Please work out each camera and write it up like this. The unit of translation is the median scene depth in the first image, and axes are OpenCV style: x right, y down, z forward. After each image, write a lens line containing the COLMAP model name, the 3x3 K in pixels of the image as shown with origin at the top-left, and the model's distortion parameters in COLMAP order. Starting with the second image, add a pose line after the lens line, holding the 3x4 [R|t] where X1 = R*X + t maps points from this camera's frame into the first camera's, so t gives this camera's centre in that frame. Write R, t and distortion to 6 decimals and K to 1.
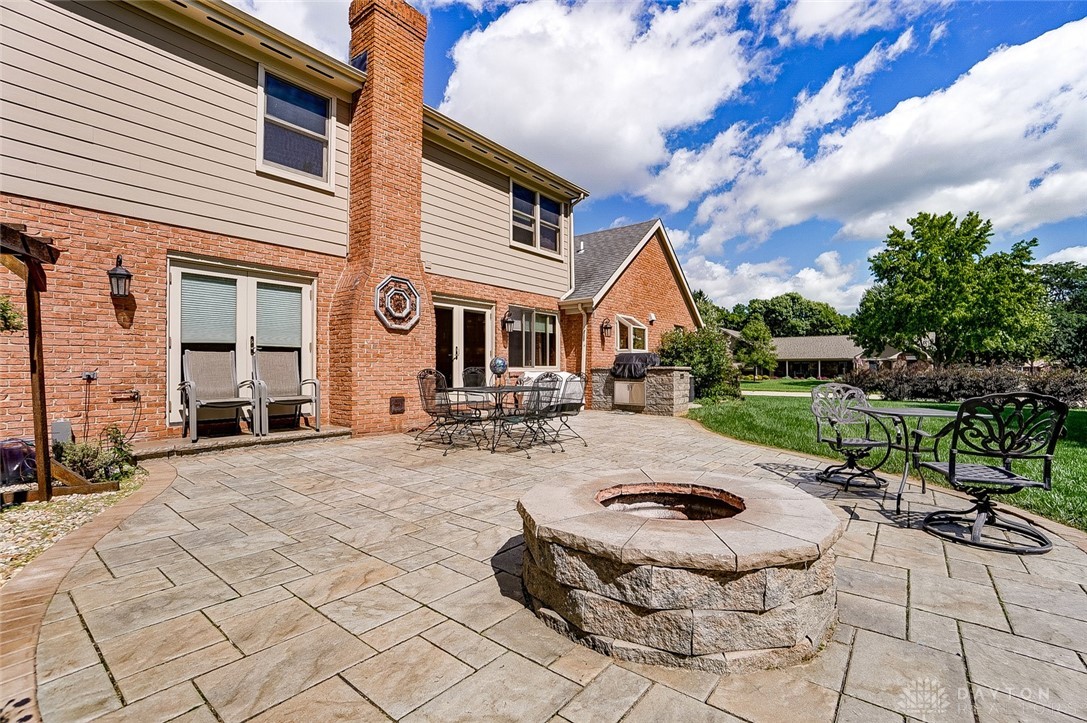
lens RADIAL K [[481.4, 0, 534.3], [0, 481.4, 363.6], [0, 0, 1]] dist [-0.061830, 0.022301]
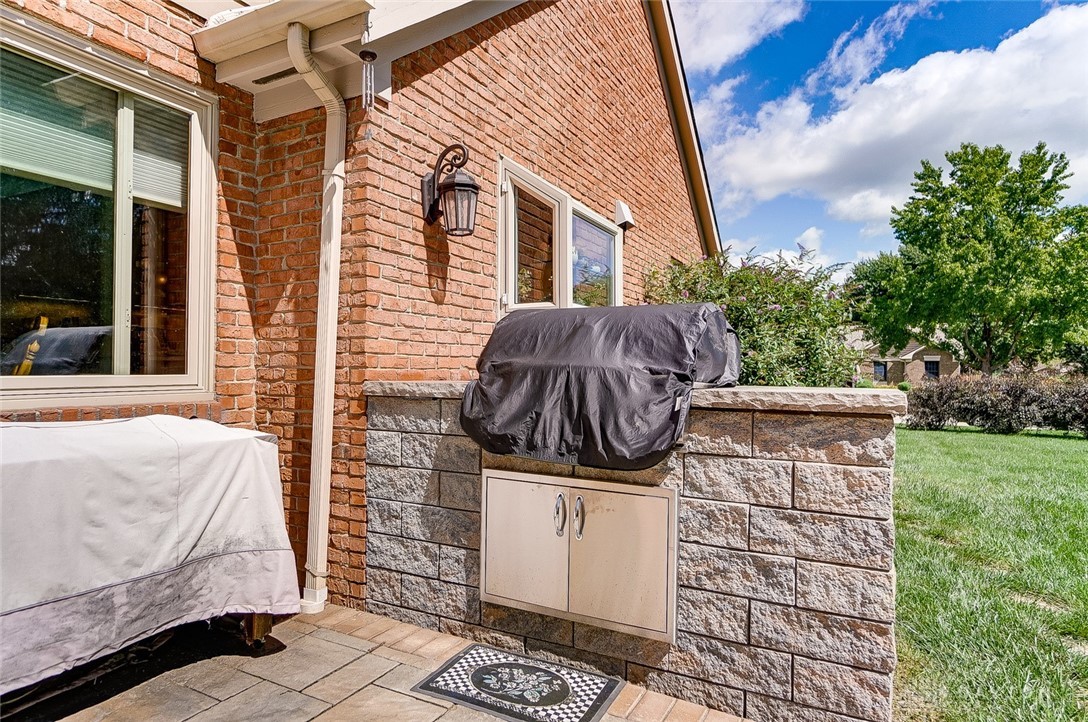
lens RADIAL K [[612.2, 0, 544.0], [0, 612.2, 361.0], [0, 0, 1]] dist [-0.000193, -0.000072]
pose [[0.977570, 0.011676, 0.210286, 0.134050], [-0.011868, 0.999930, -0.000349, -0.001843], [-0.210276, -0.002154, 0.977640, 0.735814]]
